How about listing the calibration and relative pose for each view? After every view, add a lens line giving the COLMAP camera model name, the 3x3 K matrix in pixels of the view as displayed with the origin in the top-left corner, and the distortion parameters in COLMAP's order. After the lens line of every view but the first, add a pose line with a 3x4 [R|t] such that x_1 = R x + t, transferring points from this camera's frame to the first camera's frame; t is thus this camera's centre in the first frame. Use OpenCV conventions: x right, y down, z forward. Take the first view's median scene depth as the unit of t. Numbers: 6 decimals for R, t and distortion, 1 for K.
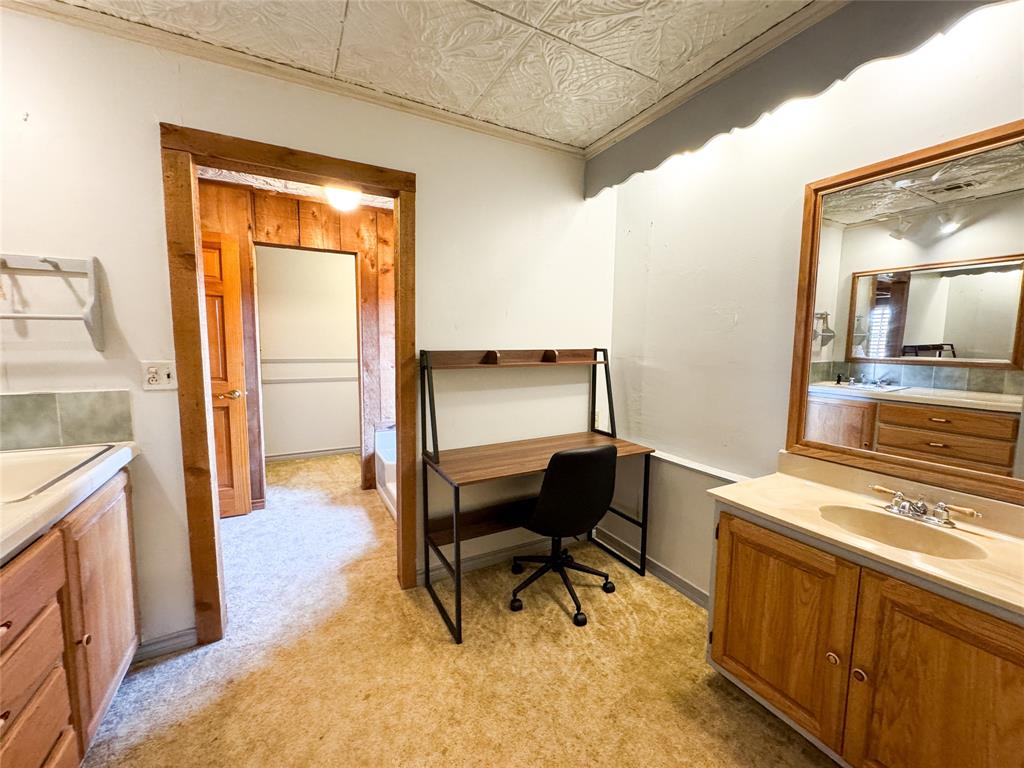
lens RADIAL K [[411.3, 0, 512.0], [0, 411.3, 384.0], [0, 0, 1]] dist [-0.002374, -0.000300]
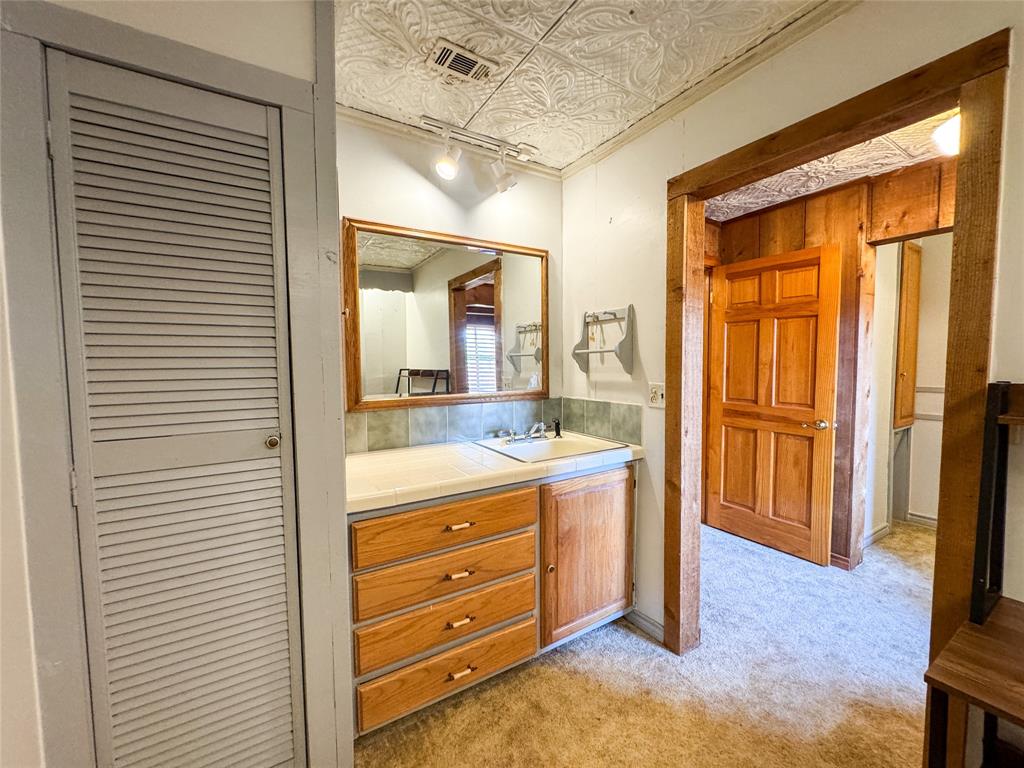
lens RADIAL K [[411.3, 0, 512.0], [0, 411.3, 384.0], [0, 0, 1]] dist [-0.002374, -0.000300]
pose [[0.060515, 0.039319, -0.997393, 0.288339], [-0.093173, 0.995084, 0.033575, -0.053387], [0.993809, 0.090898, 0.063881, 0.500171]]
